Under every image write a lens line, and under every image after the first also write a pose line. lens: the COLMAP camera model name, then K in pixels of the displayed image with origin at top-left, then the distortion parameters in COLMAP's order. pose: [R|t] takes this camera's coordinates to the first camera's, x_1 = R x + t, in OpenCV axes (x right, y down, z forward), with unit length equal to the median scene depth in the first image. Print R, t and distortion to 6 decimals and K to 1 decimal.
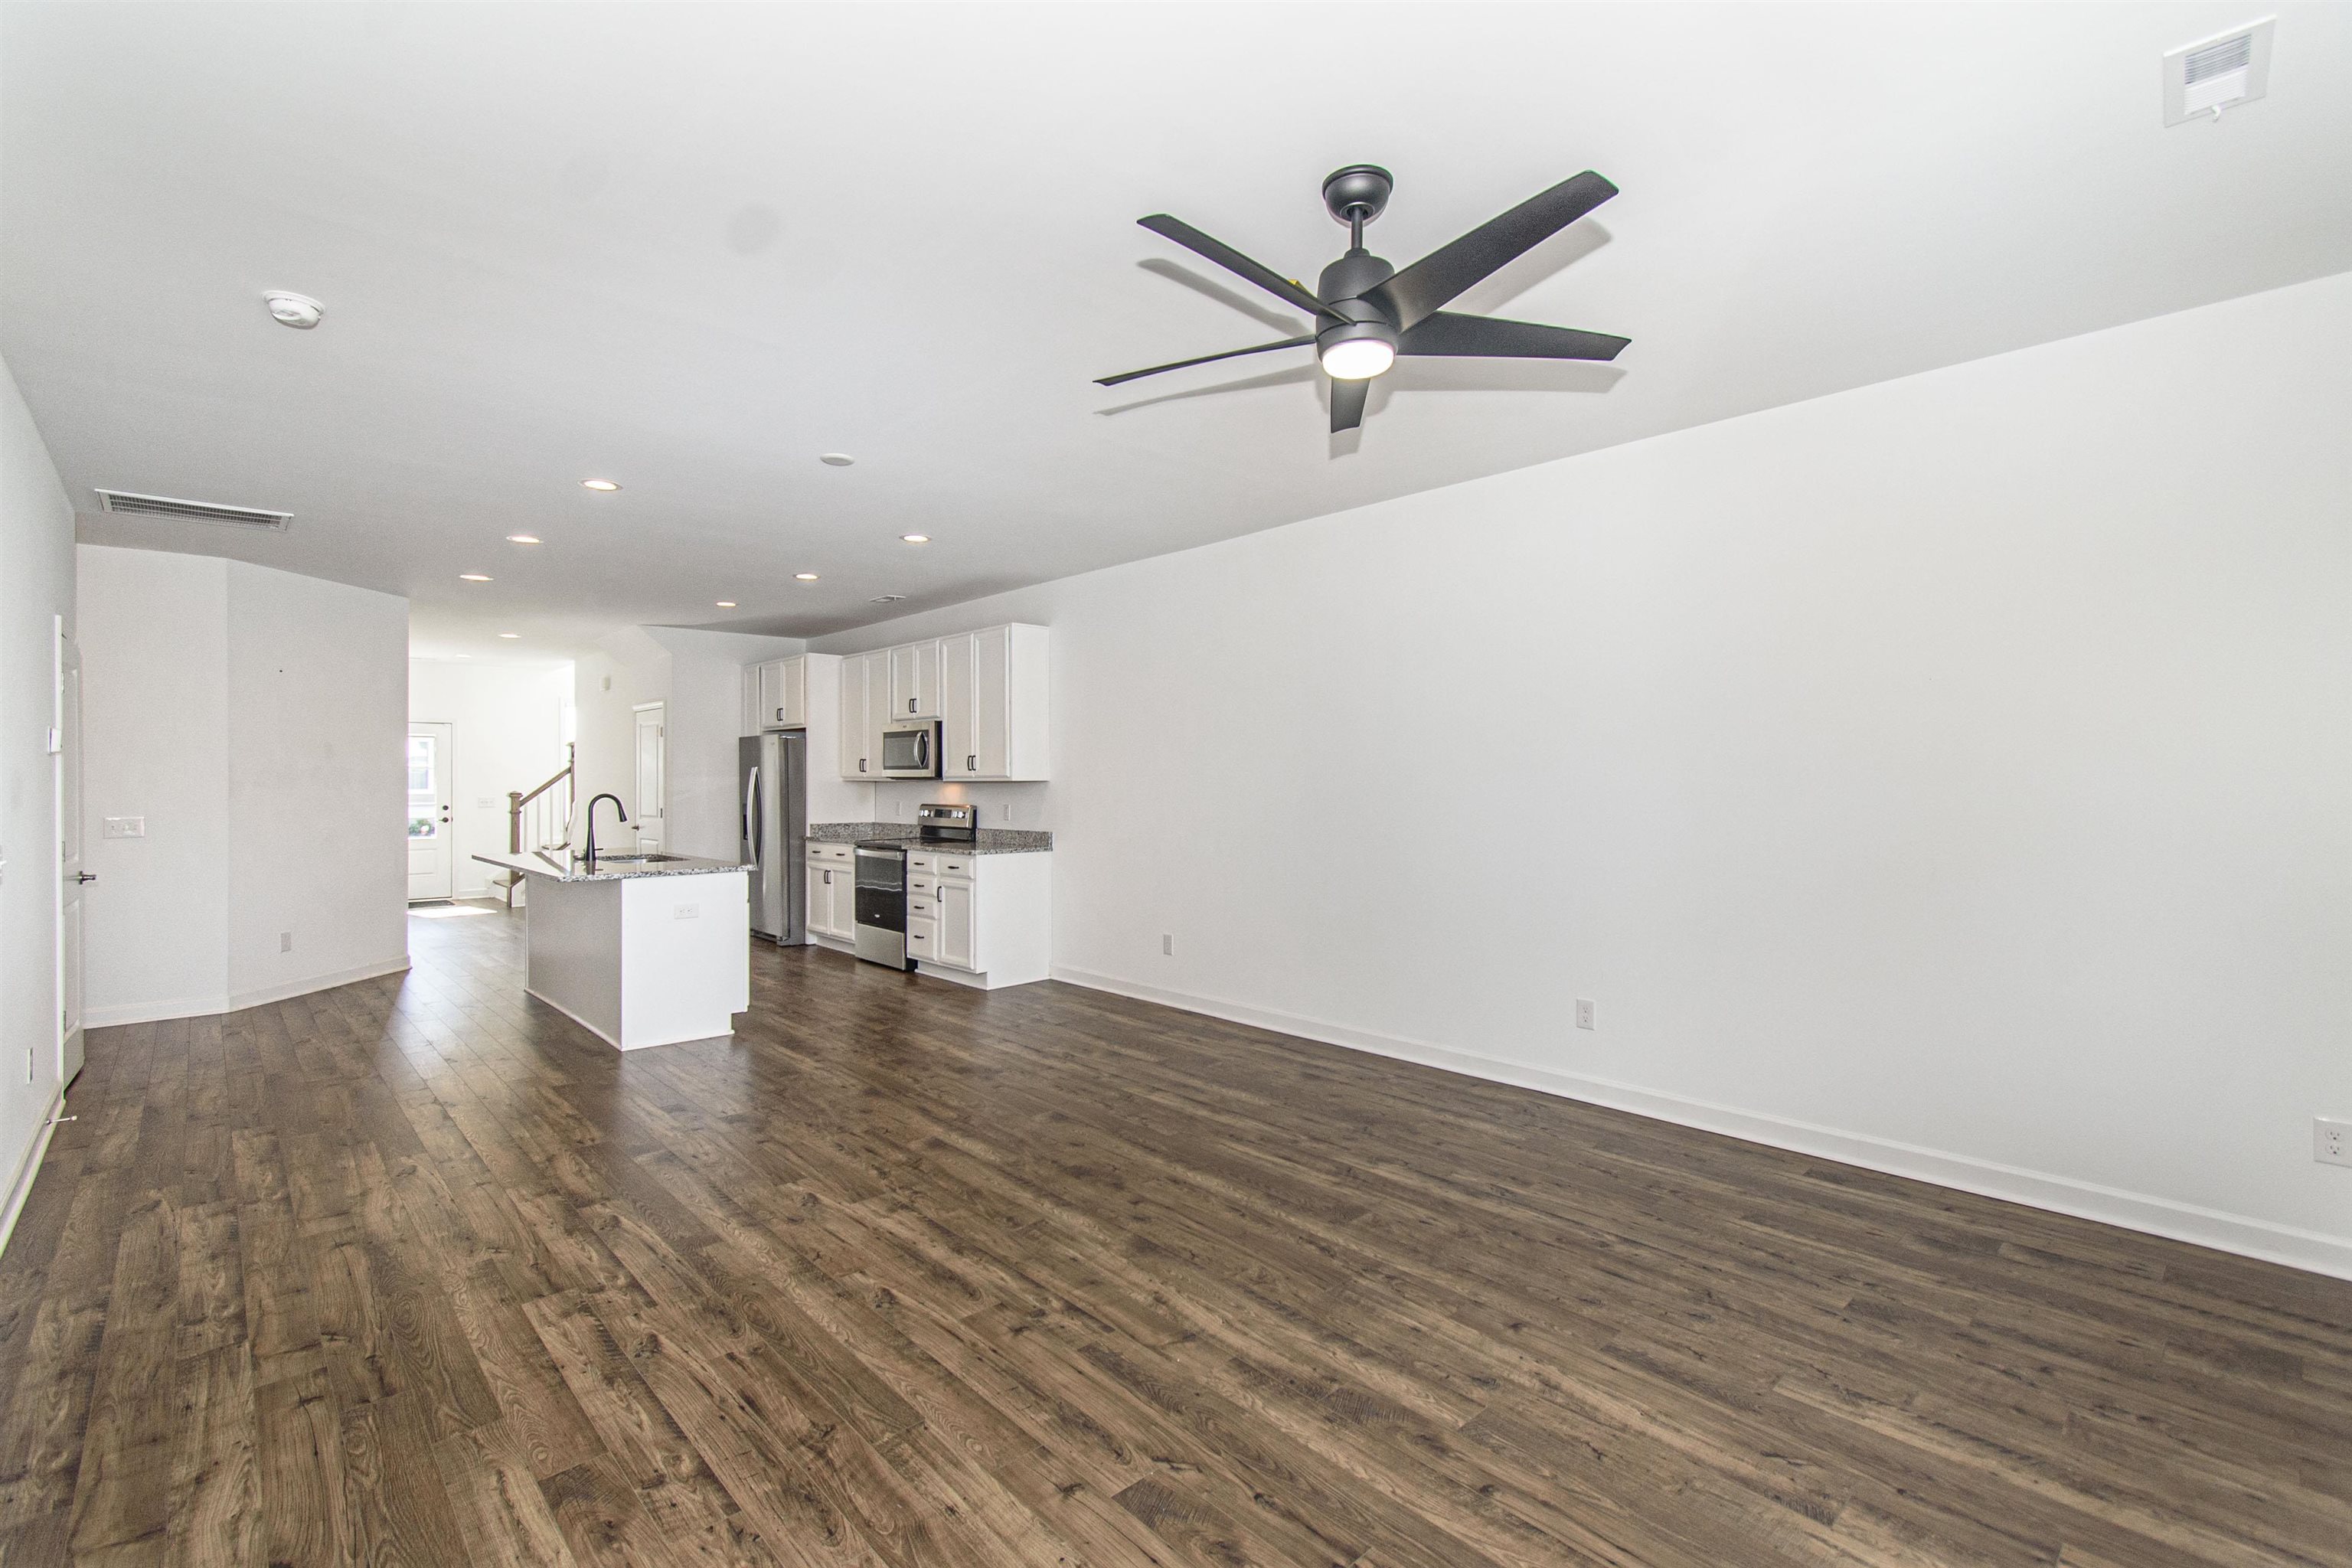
lens RADIAL K [[1055.6, 0, 1157.3], [0, 1055.6, 781.1], [0, 0, 1]] dist [0.003713, -0.002008]
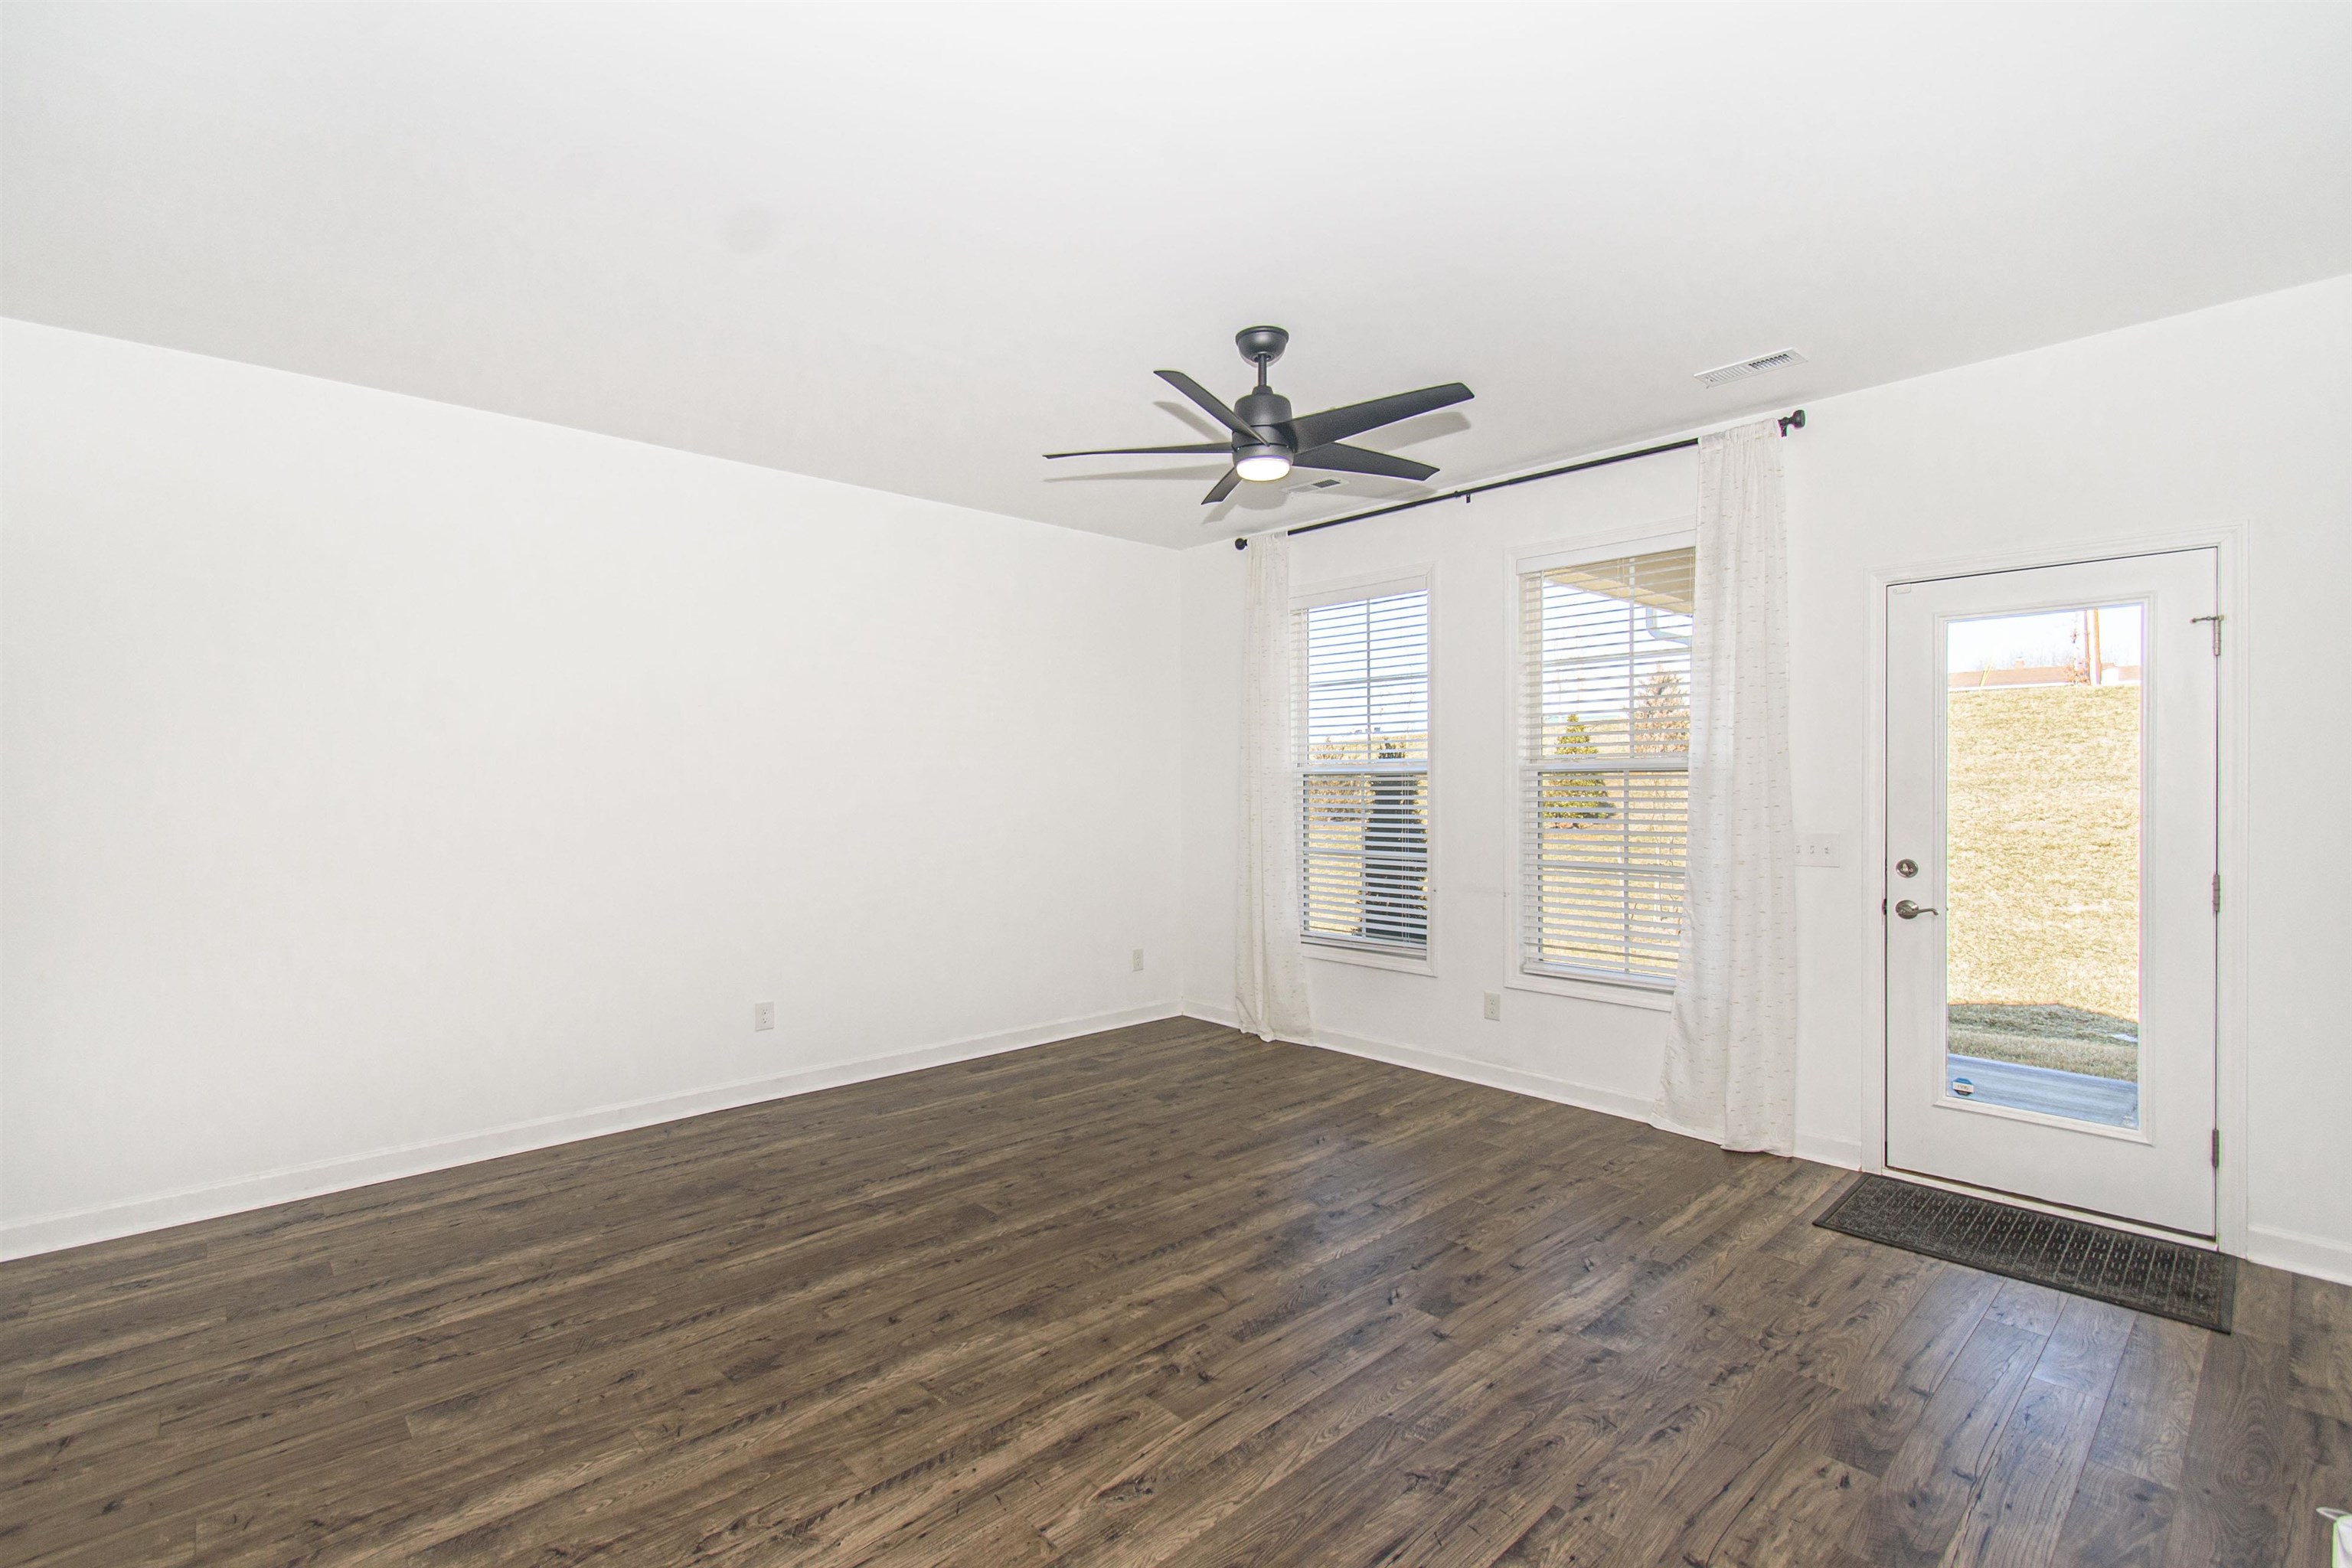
lens RADIAL K [[1057.1, 0, 1184.0], [0, 1057.1, 781.2], [0, 0, 1]] dist [0.000052, -0.000473]
pose [[-0.018038, 0.005203, 0.999824, -0.868986], [0.006284, 0.999967, -0.005091, 0.003239], [-0.999818, 0.006191, -0.018070, 0.850961]]
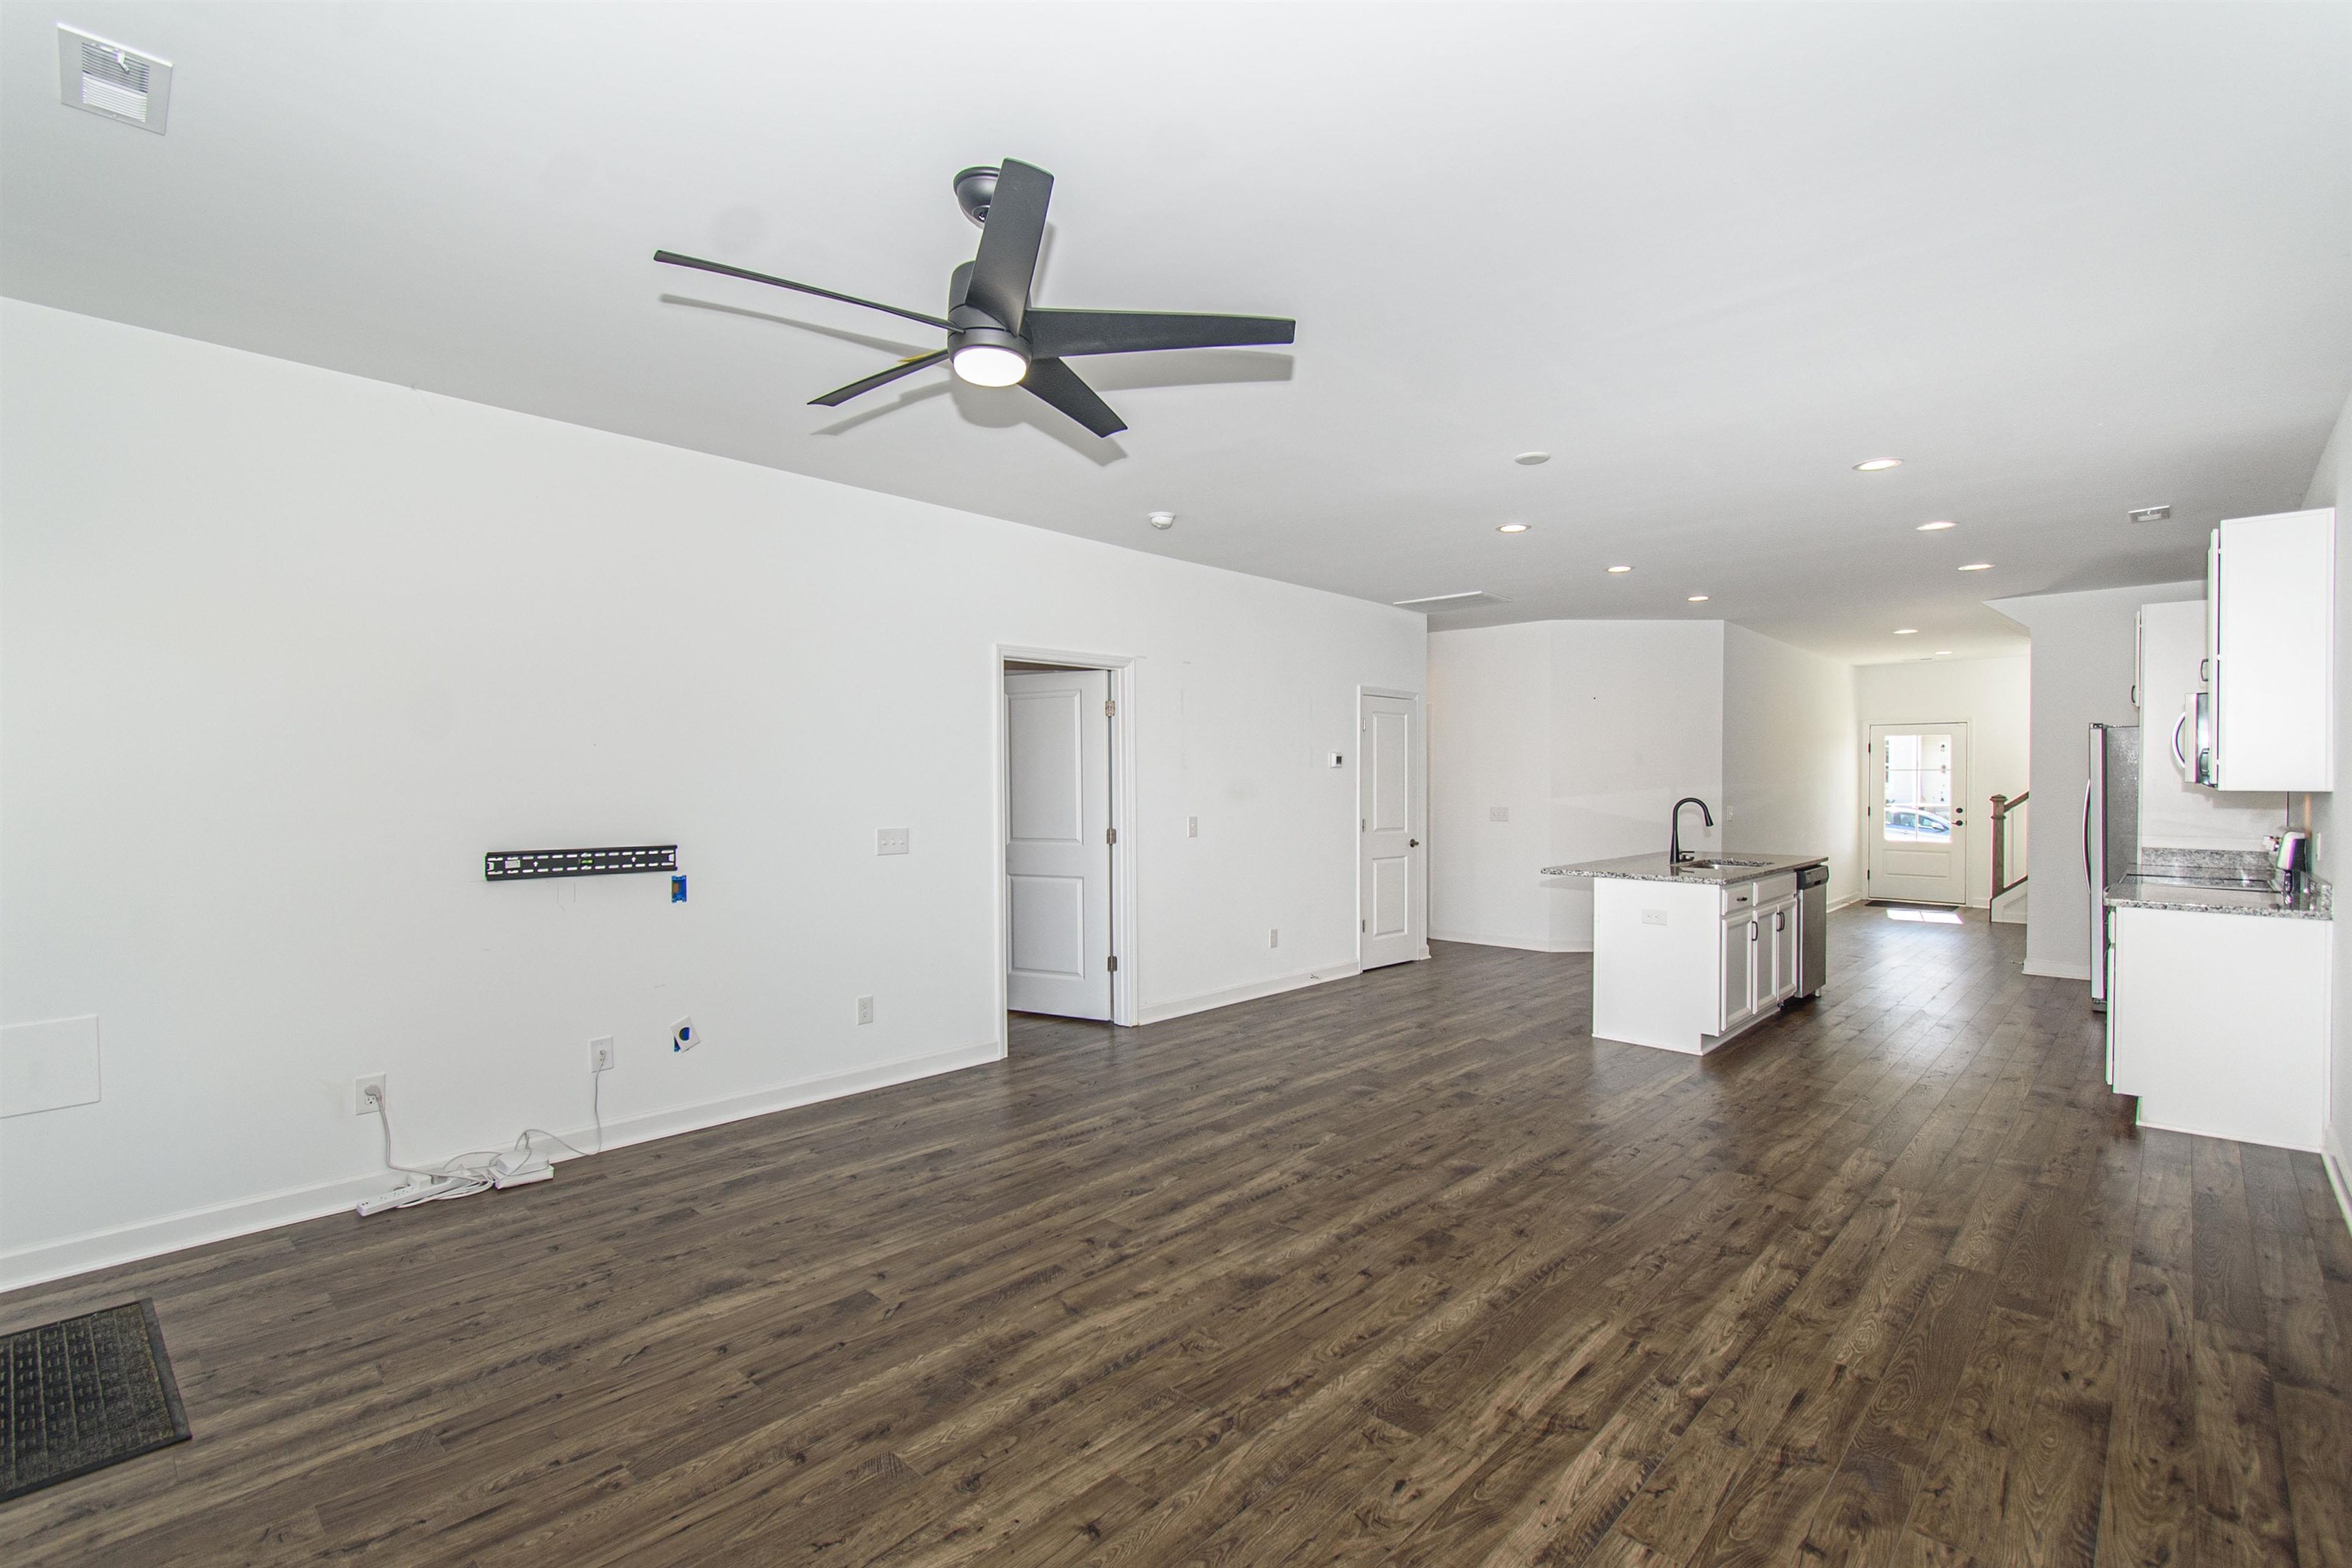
lens RADIAL K [[1055.6, 0, 1176.8], [0, 1055.6, 778.1], [0, 0, 1]] dist [0.003713, -0.002008]
pose [[0.078635, 0.001999, -0.996901, 0.901095], [-0.003210, 0.999993, 0.001752, -0.014485], [0.996898, 0.003062, 0.078641, 0.827560]]
